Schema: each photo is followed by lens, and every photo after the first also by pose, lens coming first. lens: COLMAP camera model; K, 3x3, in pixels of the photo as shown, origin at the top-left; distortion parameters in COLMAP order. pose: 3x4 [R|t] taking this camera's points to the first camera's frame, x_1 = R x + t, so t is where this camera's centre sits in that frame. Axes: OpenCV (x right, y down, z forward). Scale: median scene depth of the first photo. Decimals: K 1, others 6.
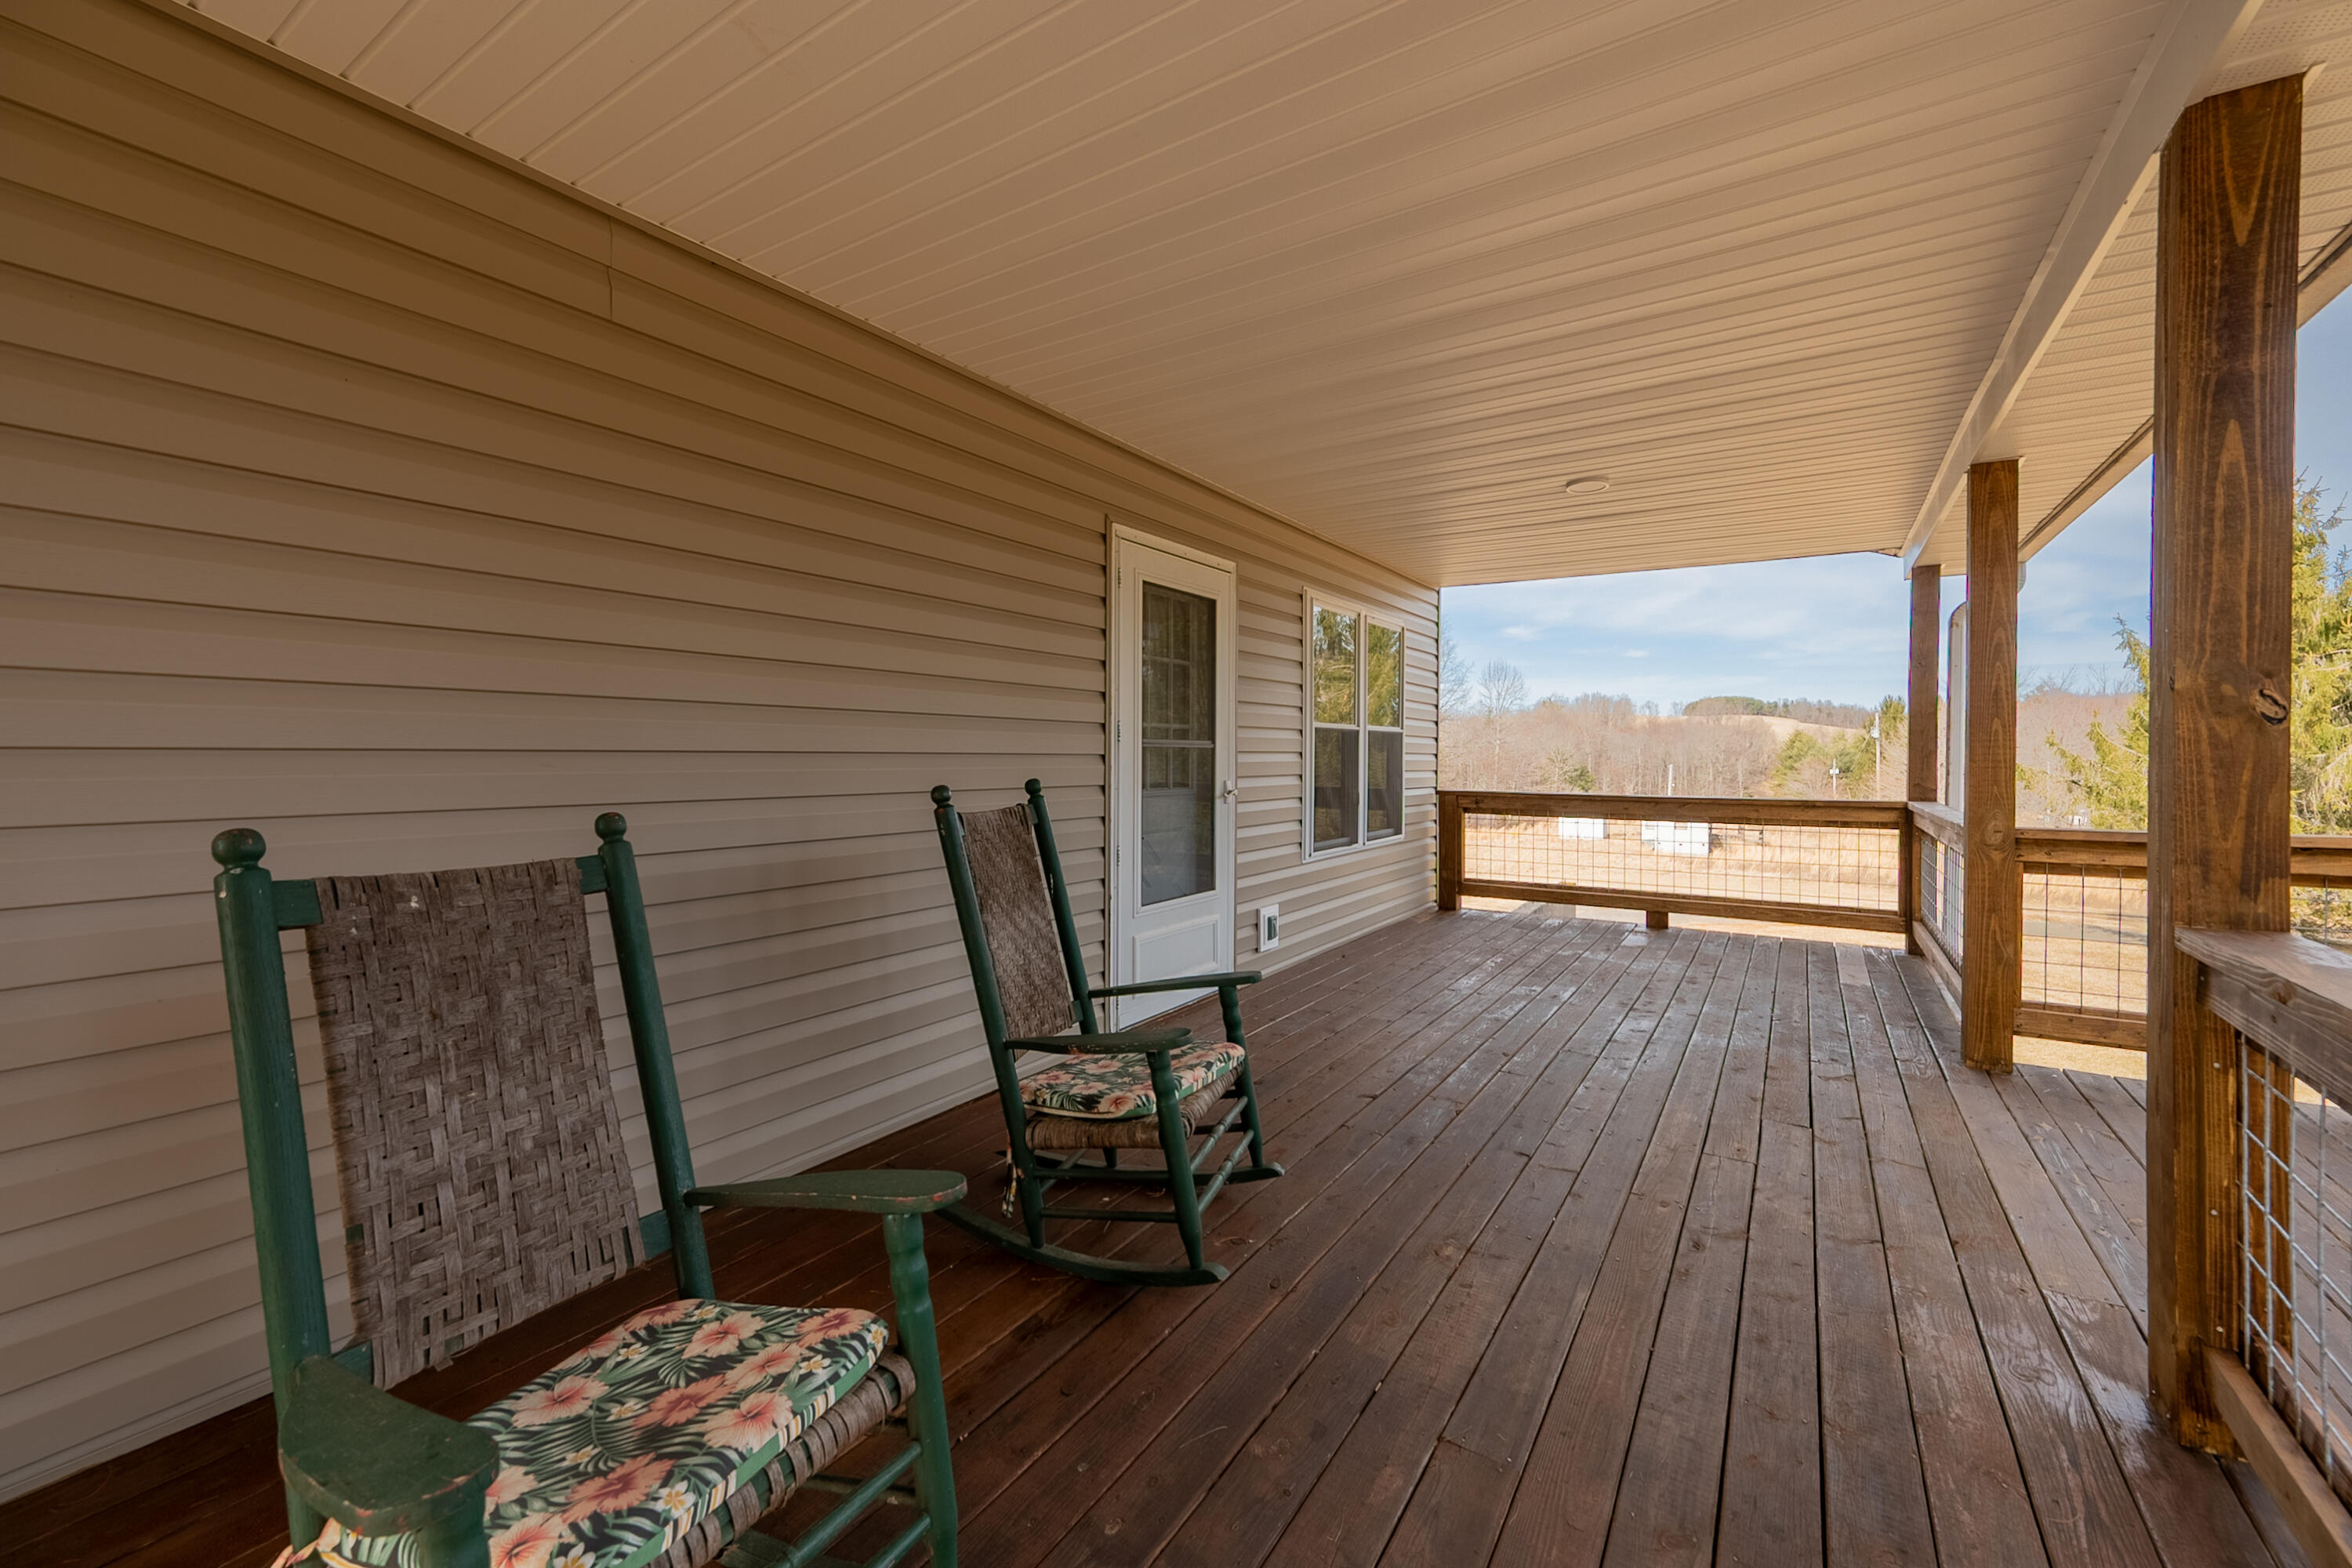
lens RADIAL K [[946.8, 0, 1178.6], [0, 946.8, 761.4], [0, 0, 1]] dist [0.002474, -0.001061]
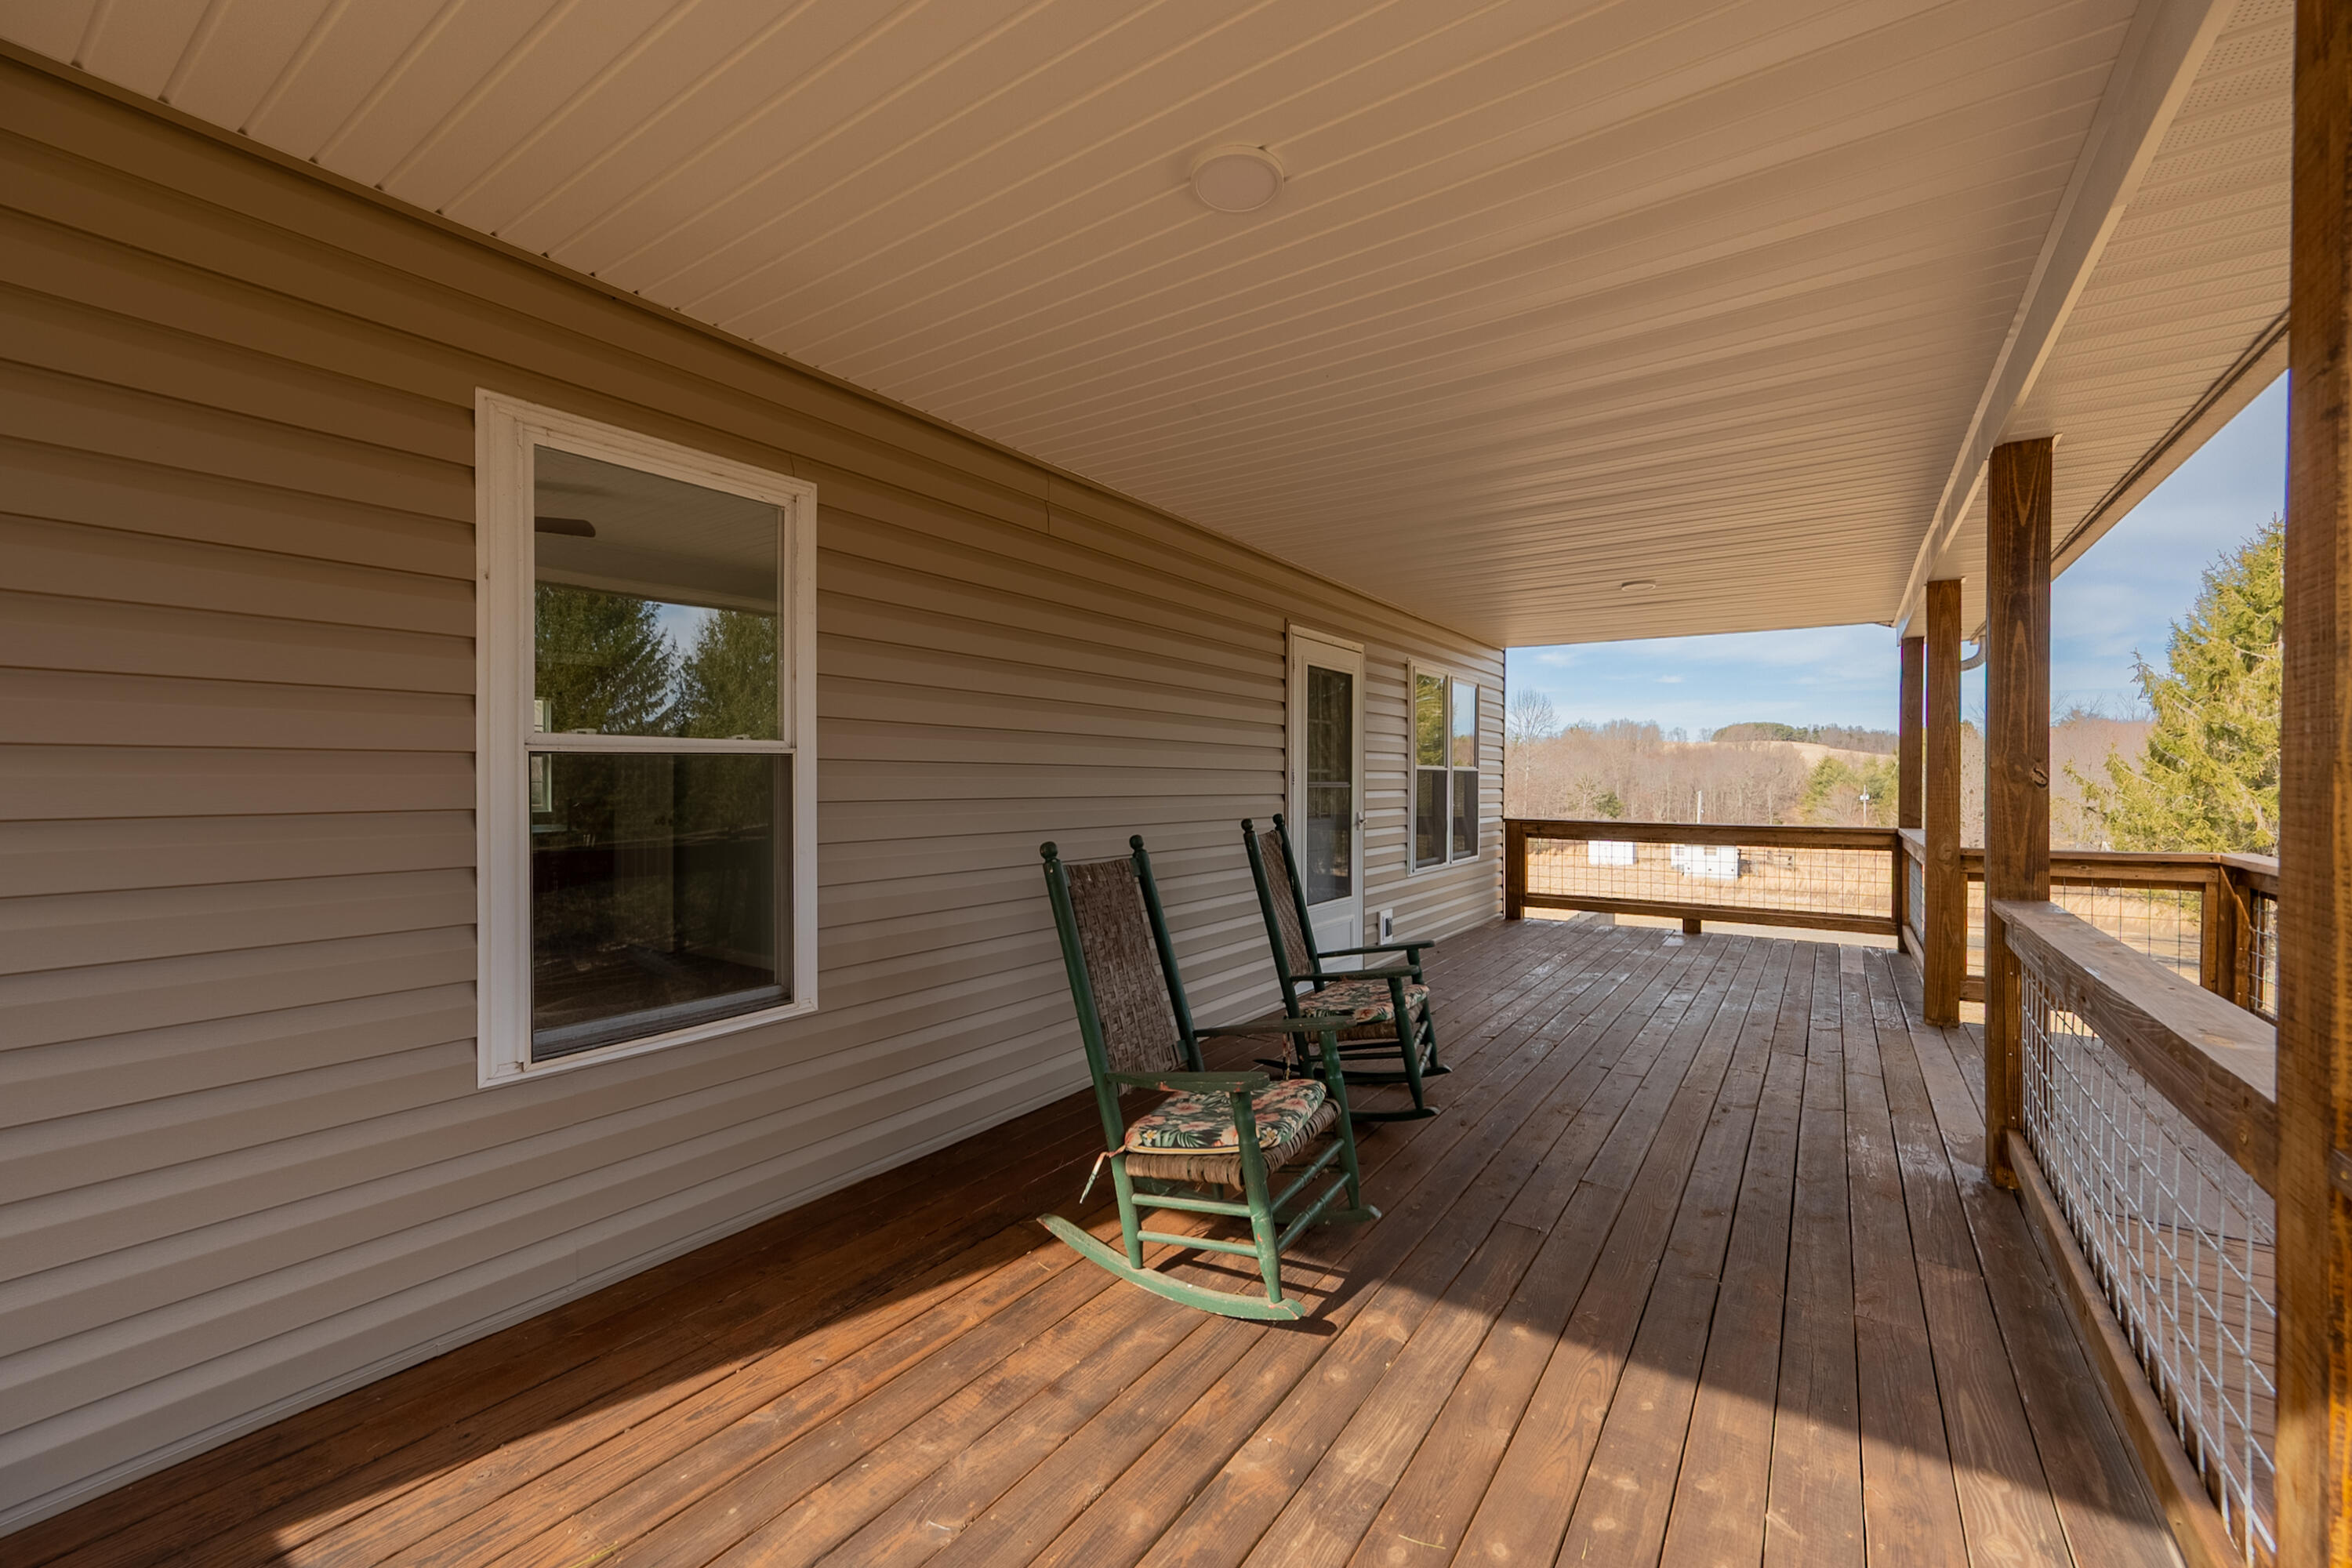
lens RADIAL K [[946.8, 0, 1176.9], [0, 946.8, 781.7], [0, 0, 1]] dist [0.002474, -0.001061]
pose [[0.999695, -0.000820, -0.024664, -0.242678], [0.000681, 0.999984, -0.005629, -0.021008], [0.024668, 0.005611, 0.999680, -0.450205]]
